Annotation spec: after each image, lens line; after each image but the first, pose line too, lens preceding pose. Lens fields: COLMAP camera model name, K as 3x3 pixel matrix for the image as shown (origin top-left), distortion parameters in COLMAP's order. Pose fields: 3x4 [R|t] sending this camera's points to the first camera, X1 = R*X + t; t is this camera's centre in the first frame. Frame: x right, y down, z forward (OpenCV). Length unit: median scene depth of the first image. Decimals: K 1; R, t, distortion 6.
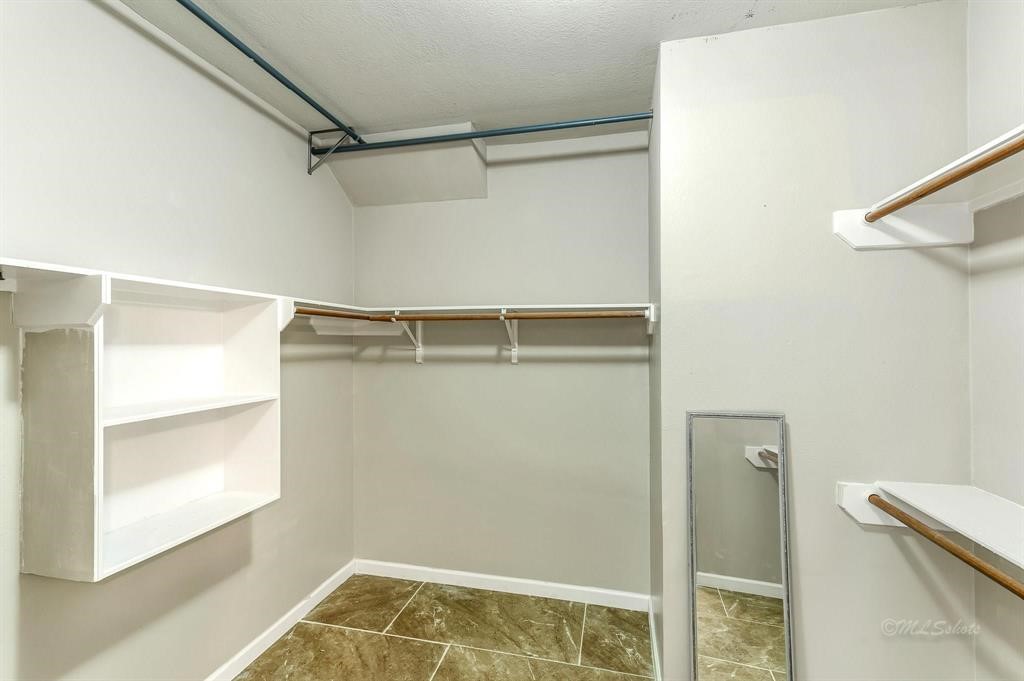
lens RADIAL K [[408.4, 0, 514.7], [0, 408.4, 338.9], [0, 0, 1]] dist [0.020659, -0.000078]
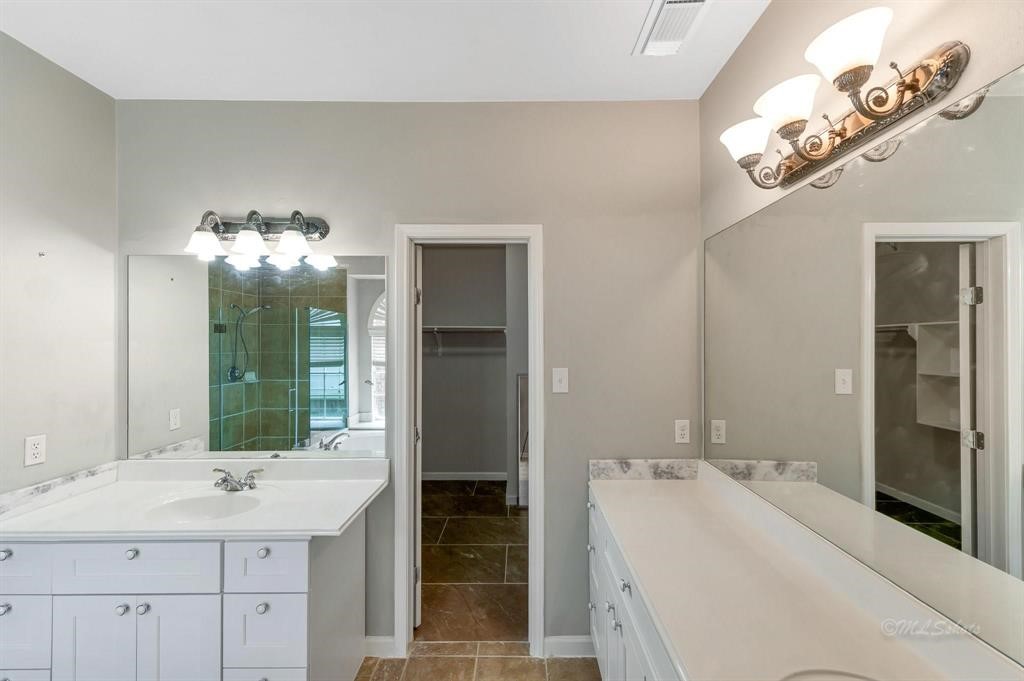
lens RADIAL K [[408.4, 0, 512.4], [0, 408.4, 342.4], [0, 0, 1]] dist [0.020659, -0.000078]
pose [[0.973812, 0.003152, 0.227332, -0.107370], [-0.003774, 0.999990, 0.002303, -0.009447], [-0.227323, -0.003101, 0.973815, -0.926424]]
